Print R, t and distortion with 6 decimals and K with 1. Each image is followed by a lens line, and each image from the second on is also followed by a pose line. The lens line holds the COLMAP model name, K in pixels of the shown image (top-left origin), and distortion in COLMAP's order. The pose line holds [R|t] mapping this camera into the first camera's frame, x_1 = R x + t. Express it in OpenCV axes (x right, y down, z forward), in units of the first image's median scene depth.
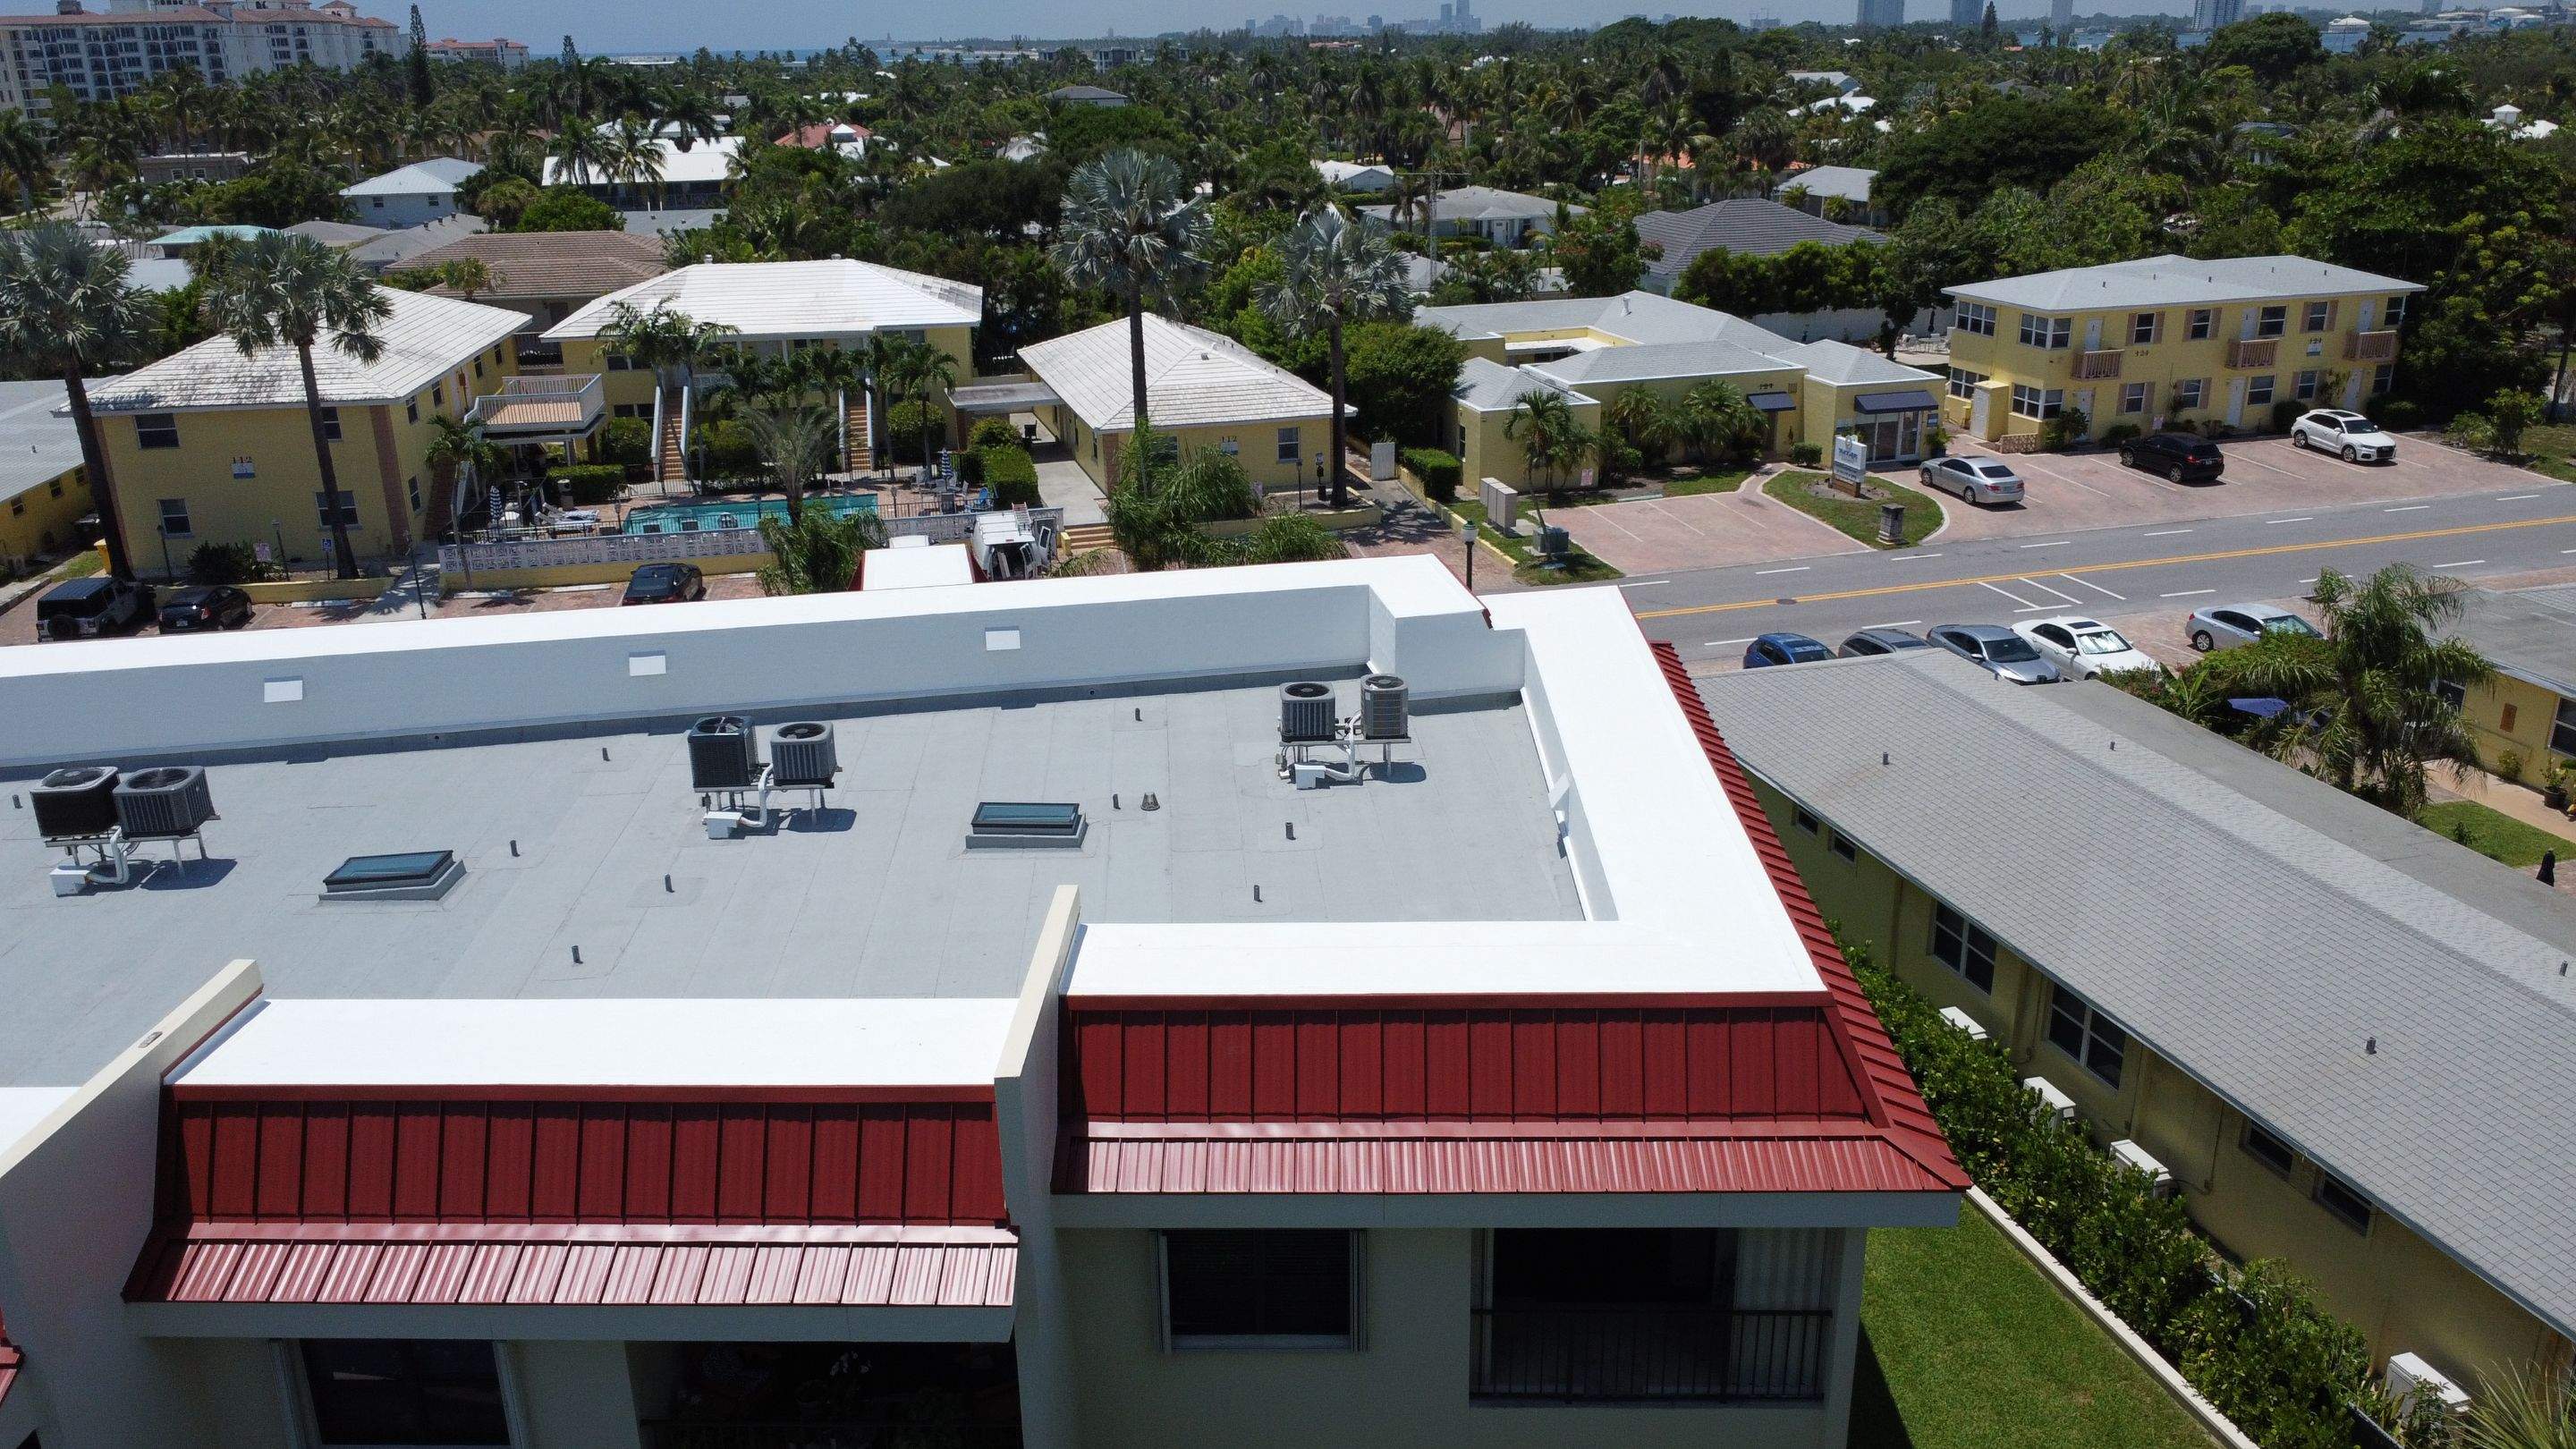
lens RADIAL K [[1935.2, 0, 1210.6], [0, 1935.2, 747.8], [0, 0, 1]] dist [0.001785, -0.006041]
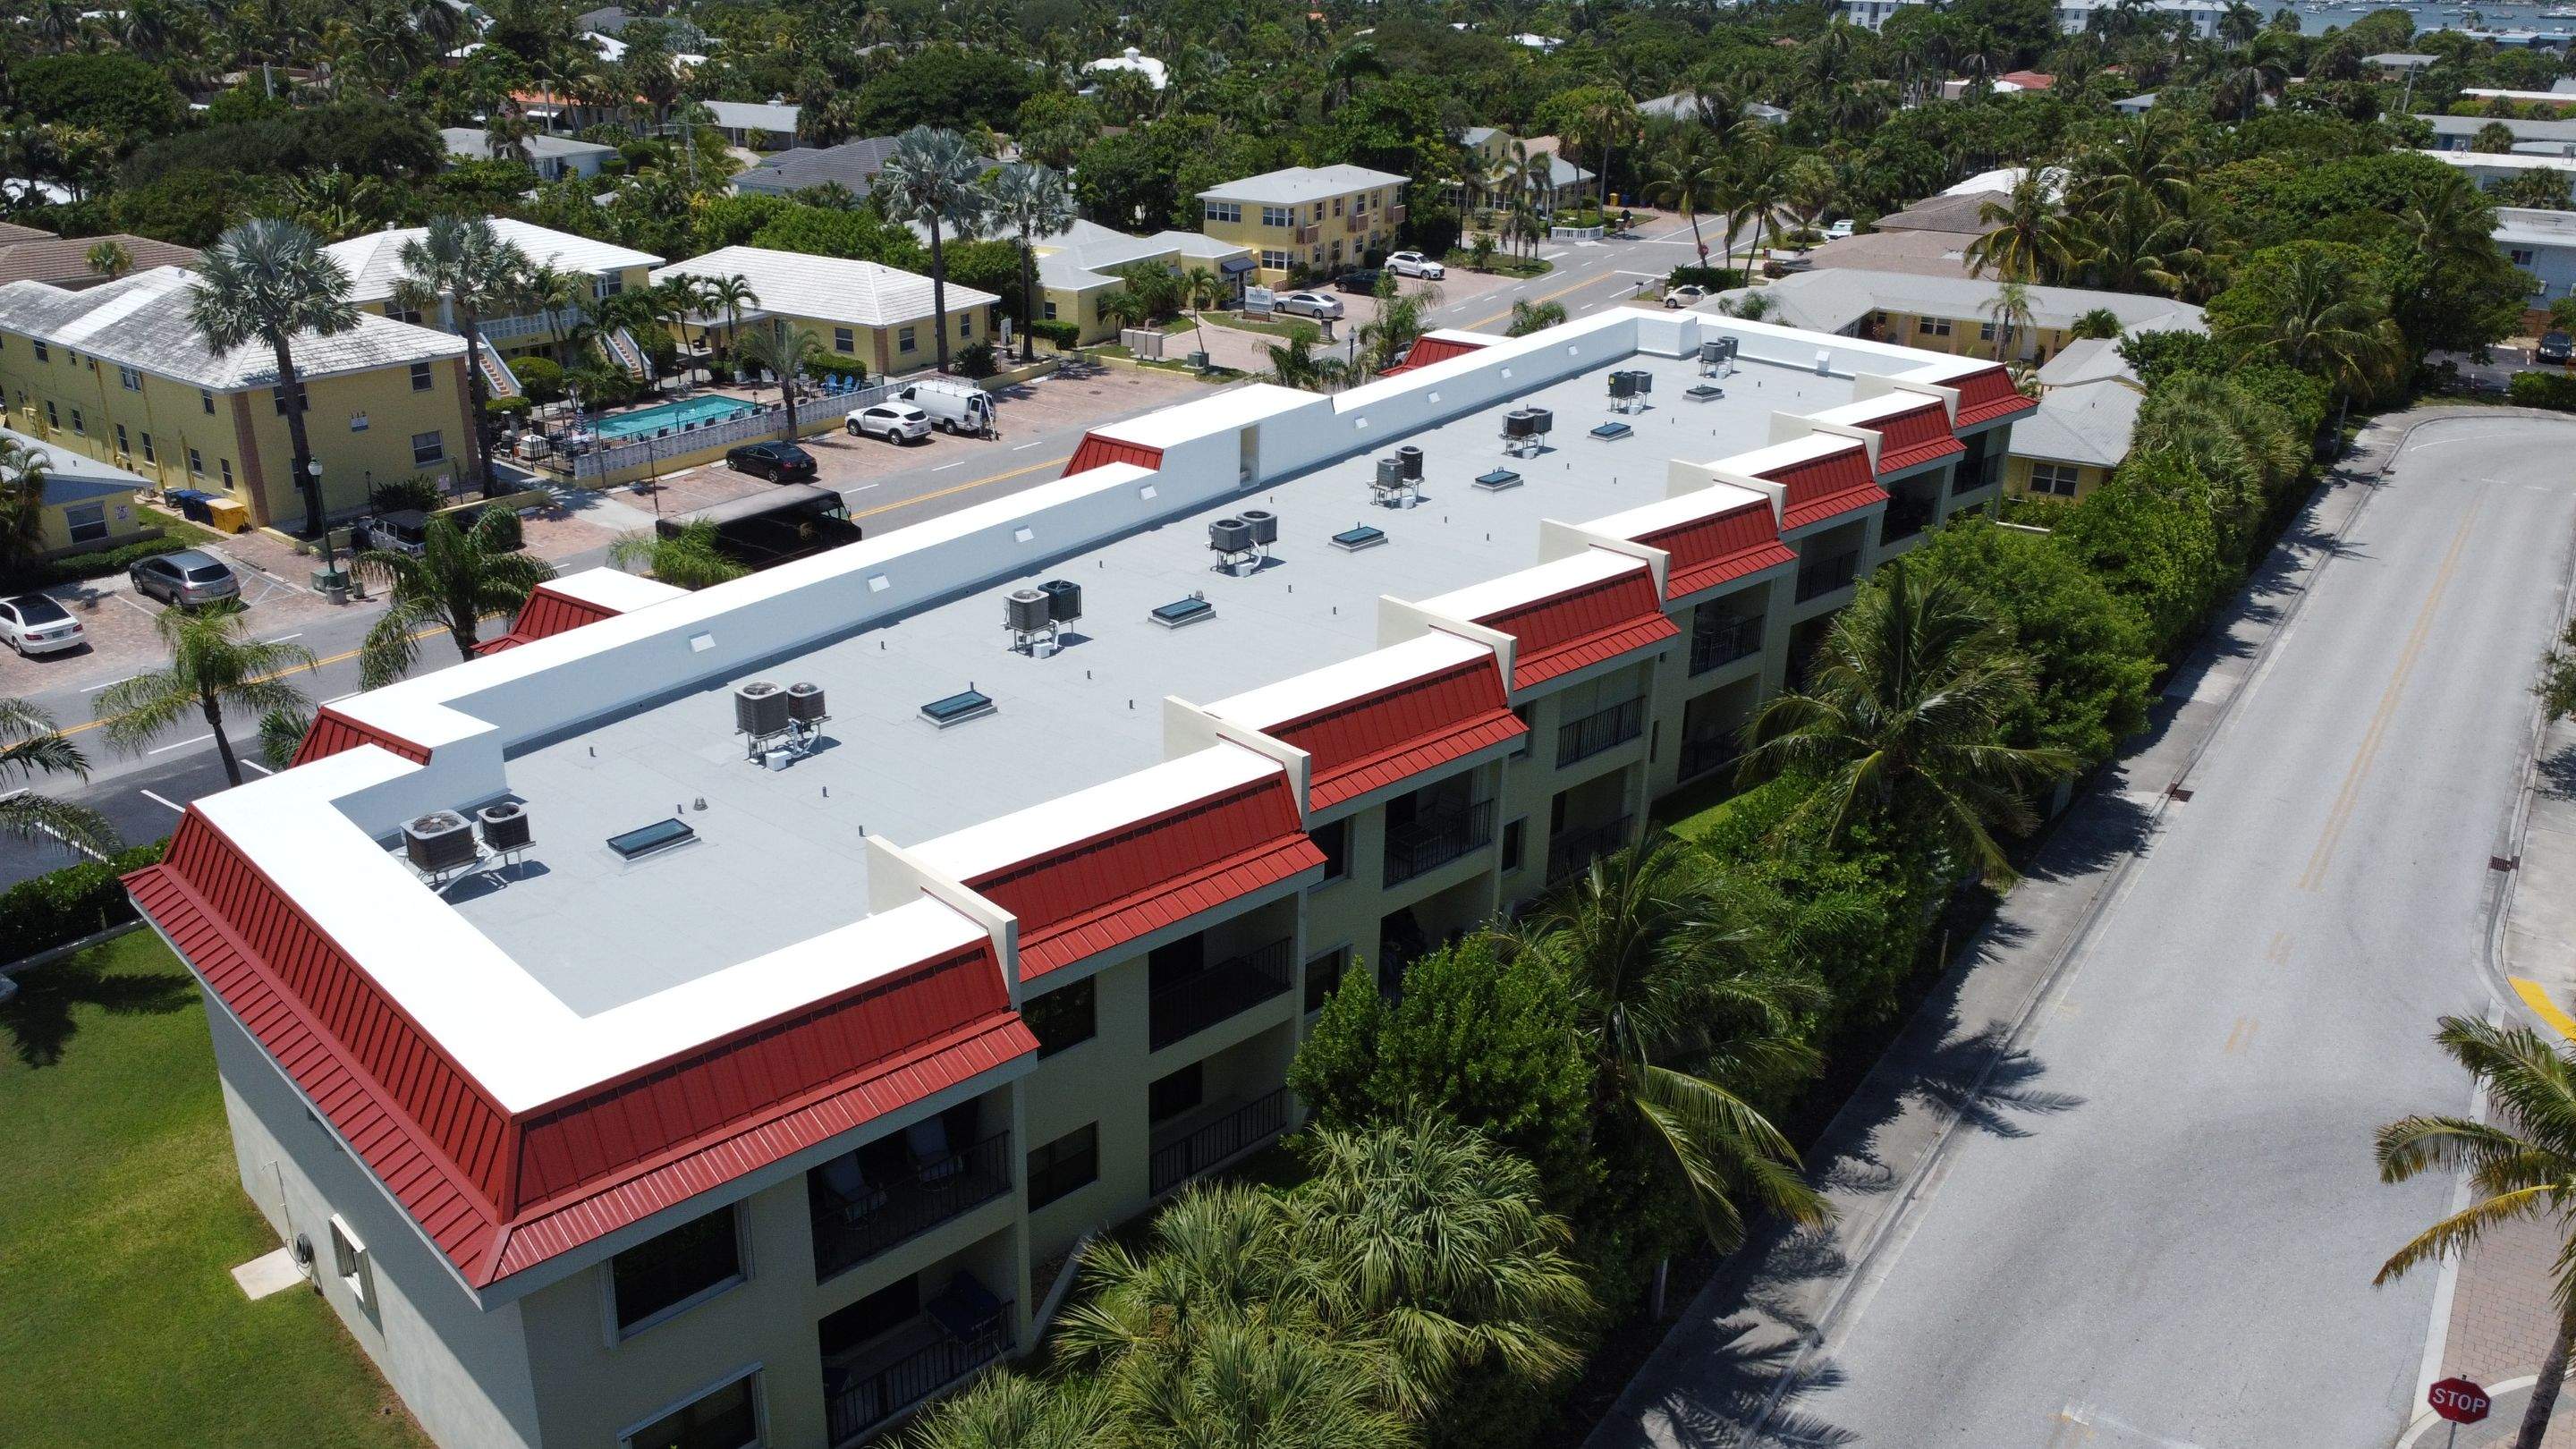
lens RADIAL K [[1935.2, 0, 1272.7], [0, 1935.2, 719.0], [0, 0, 1]] dist [0.001785, -0.006041]
pose [[0.709439, -0.232580, 0.665284, -1.895377], [0.215215, 0.970381, 0.109742, 0.043388], [-0.671103, 0.065324, 0.738480, -0.455742]]
